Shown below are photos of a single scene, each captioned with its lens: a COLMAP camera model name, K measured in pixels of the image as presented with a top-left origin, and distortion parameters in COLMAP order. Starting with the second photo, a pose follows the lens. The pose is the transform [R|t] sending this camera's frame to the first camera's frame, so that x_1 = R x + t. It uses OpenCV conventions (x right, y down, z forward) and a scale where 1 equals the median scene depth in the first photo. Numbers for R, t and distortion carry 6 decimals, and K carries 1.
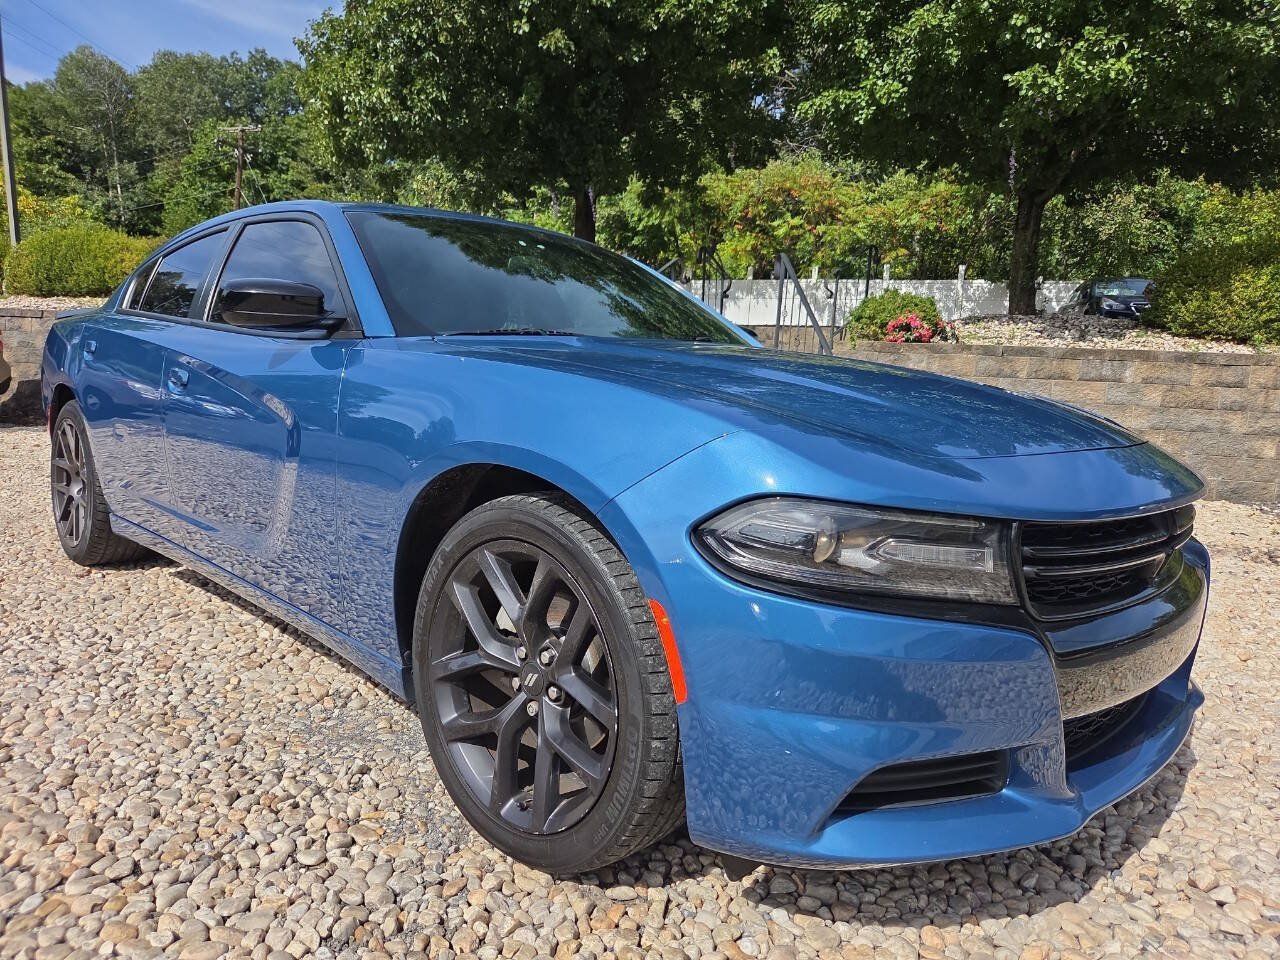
lens RADIAL K [[871.2, 0, 646.2], [0, 871.2, 476.3], [0, 0, 1]] dist [0.058915, -0.048754]
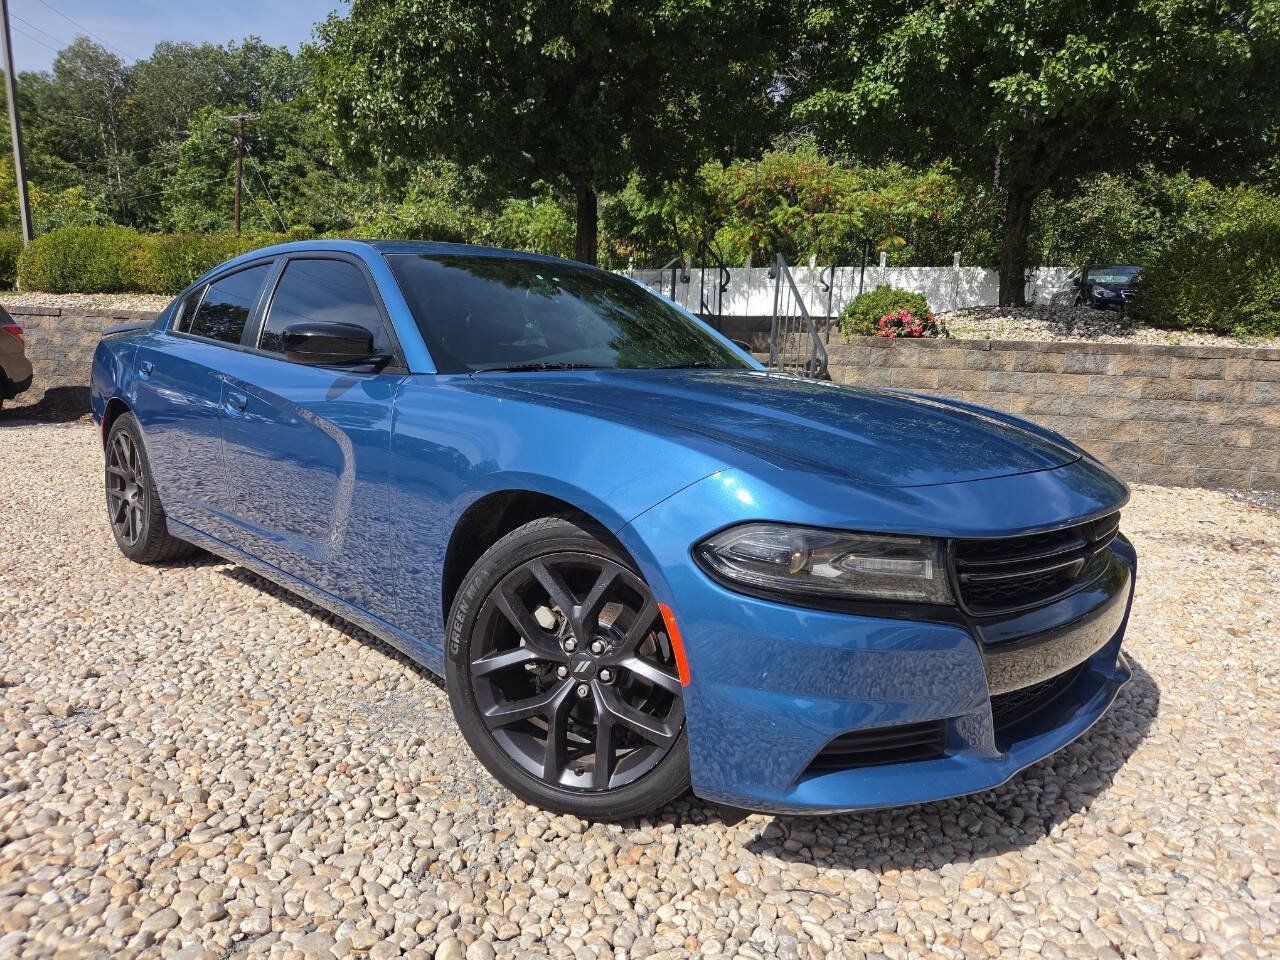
lens RADIAL K [[871.2, 0, 643.1], [0, 871.2, 472.2], [0, 0, 1]] dist [0.058915, -0.048754]
pose [[0.999957, -0.008415, -0.003898, -0.007574], [0.008472, 0.999852, 0.014979, -0.027700], [0.003772, -0.015011, 0.999880, -0.108079]]
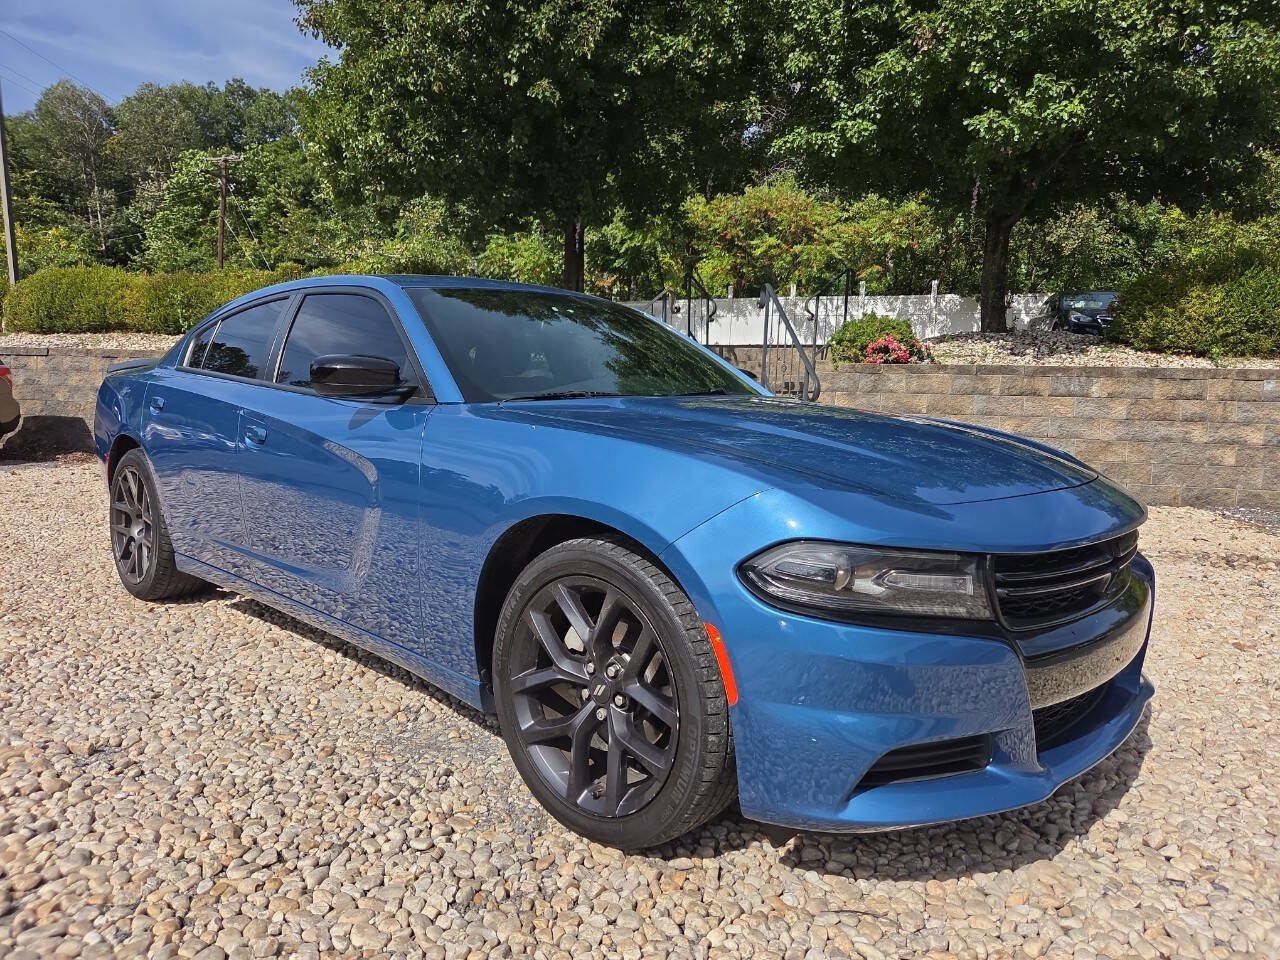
lens RADIAL K [[871.2, 0, 639.6], [0, 871.2, 454.9], [0, 0, 1]] dist [0.058915, -0.048754]
pose [[0.999573, -0.025775, 0.013733, -0.043601], [0.026285, 0.998919, -0.038351, -0.024331], [-0.012730, 0.038696, 0.999170, -0.120761]]
